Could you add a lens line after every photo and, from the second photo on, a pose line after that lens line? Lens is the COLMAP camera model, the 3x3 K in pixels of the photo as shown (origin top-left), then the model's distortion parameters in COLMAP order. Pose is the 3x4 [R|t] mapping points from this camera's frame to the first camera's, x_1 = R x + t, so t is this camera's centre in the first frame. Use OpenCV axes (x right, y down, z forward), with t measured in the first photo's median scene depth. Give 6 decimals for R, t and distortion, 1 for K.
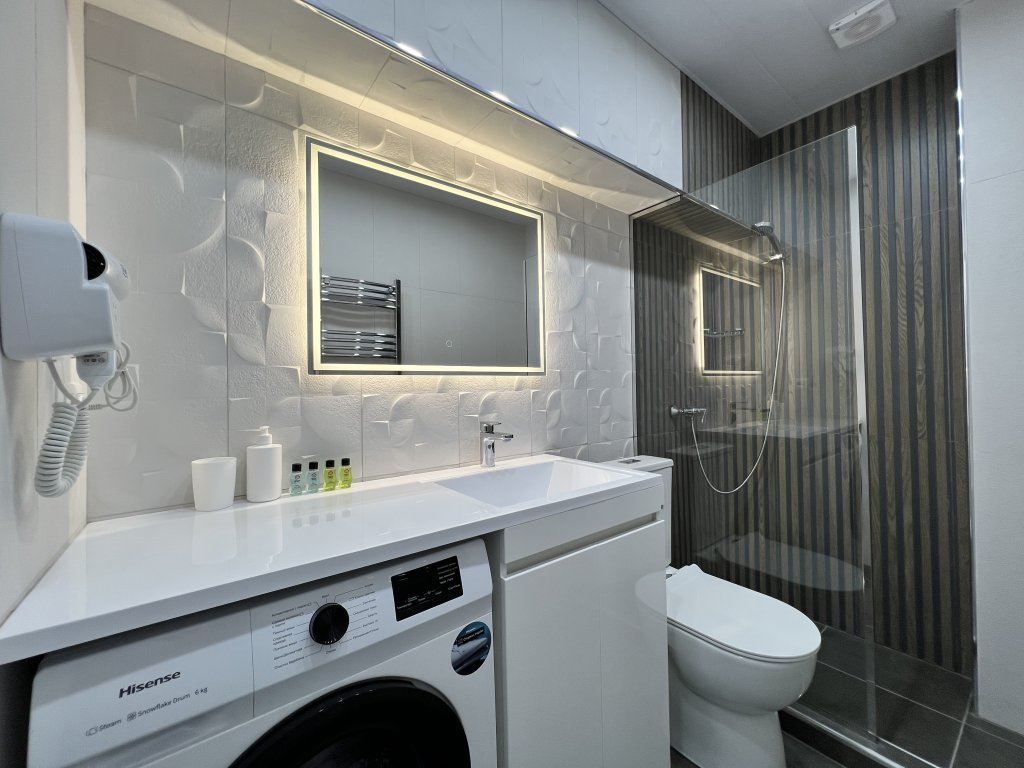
lens RADIAL K [[410.4, 0, 509.5], [0, 410.4, 381.1], [0, 0, 1]] dist [-0.003292, 0.000608]
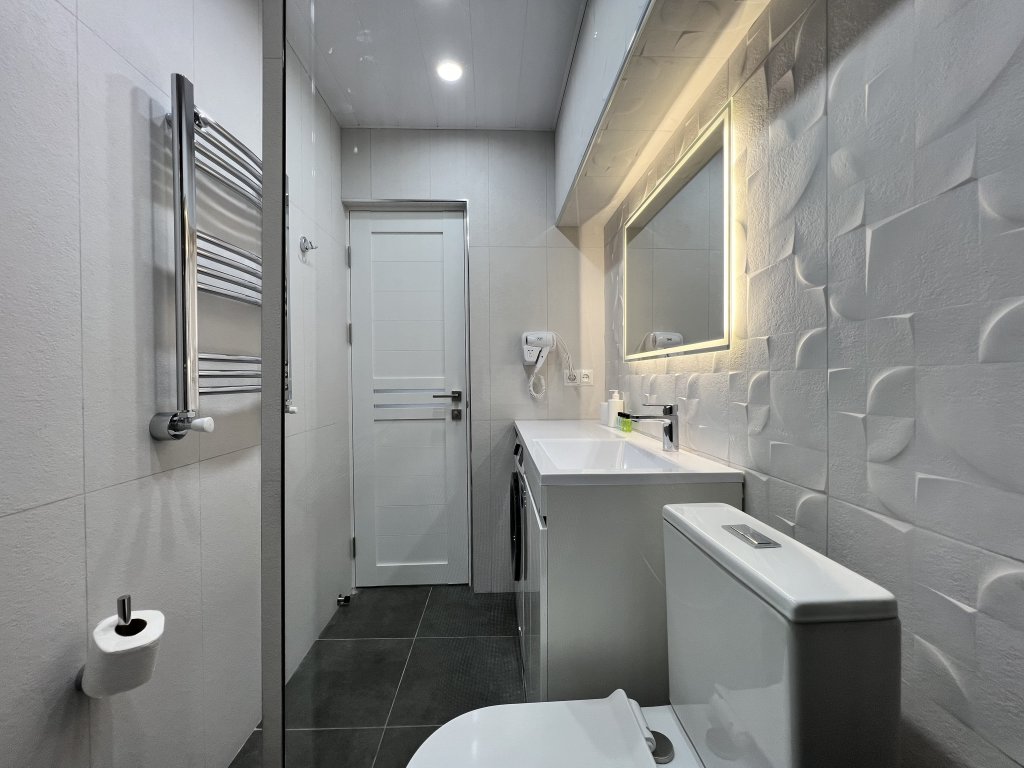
lens RADIAL K [[410.4, 0, 509.5], [0, 410.4, 381.1], [0, 0, 1]] dist [-0.003292, 0.000608]
pose [[-0.575671, 0.024986, -0.817300, 0.907479], [0.025283, 0.999599, 0.012751, 0.021929], [0.817291, -0.013324, -0.576072, 1.192286]]
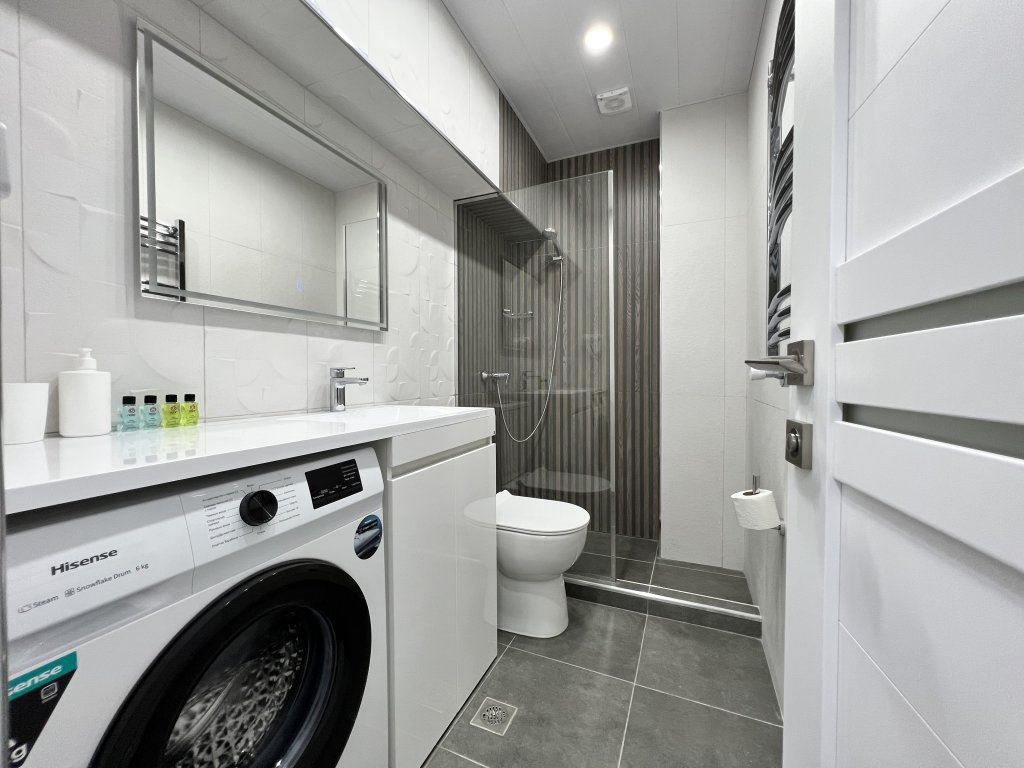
lens RADIAL K [[410.4, 0, 509.5], [0, 410.4, 381.1], [0, 0, 1]] dist [-0.003292, 0.000608]
pose [[0.872160, 0.006147, 0.489182, -0.174032], [-0.015645, 0.999760, 0.015331, 0.104219], [-0.488971, -0.021024, 0.872047, -0.107451]]
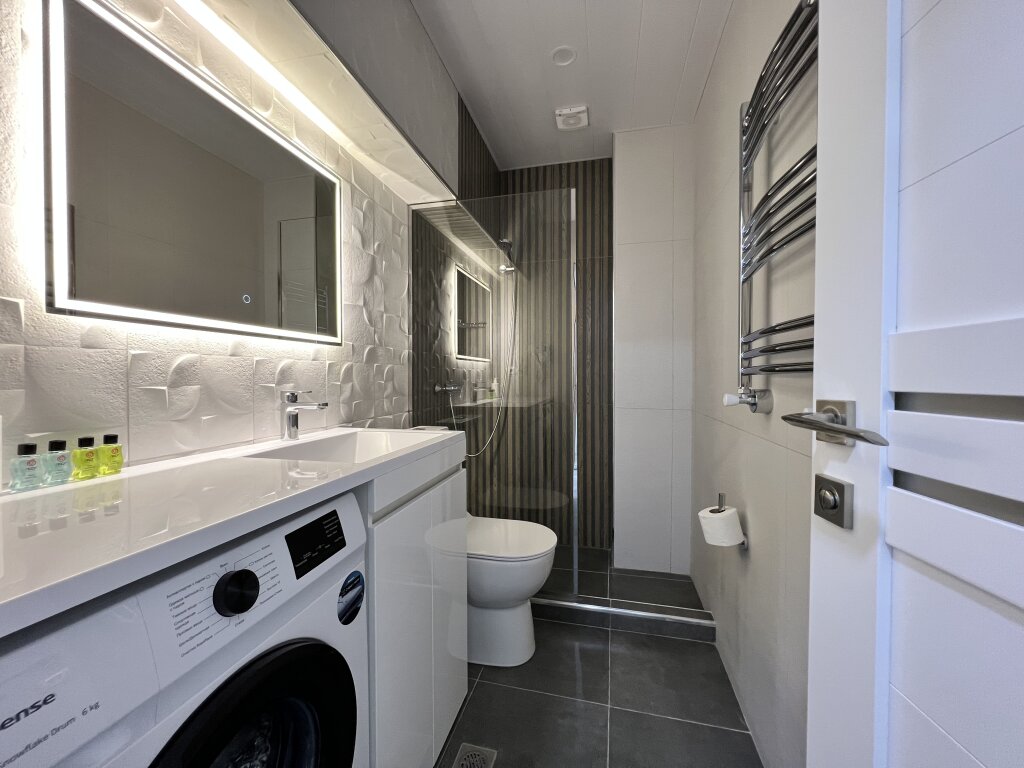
lens RADIAL K [[410.4, 0, 509.5], [0, 410.4, 381.1], [0, 0, 1]] dist [-0.003292, 0.000608]
pose [[0.775540, 0.008901, 0.631235, -0.239178], [-0.018527, 0.999791, 0.008665, 0.057435], [-0.631026, -0.018415, 0.775543, -0.009562]]
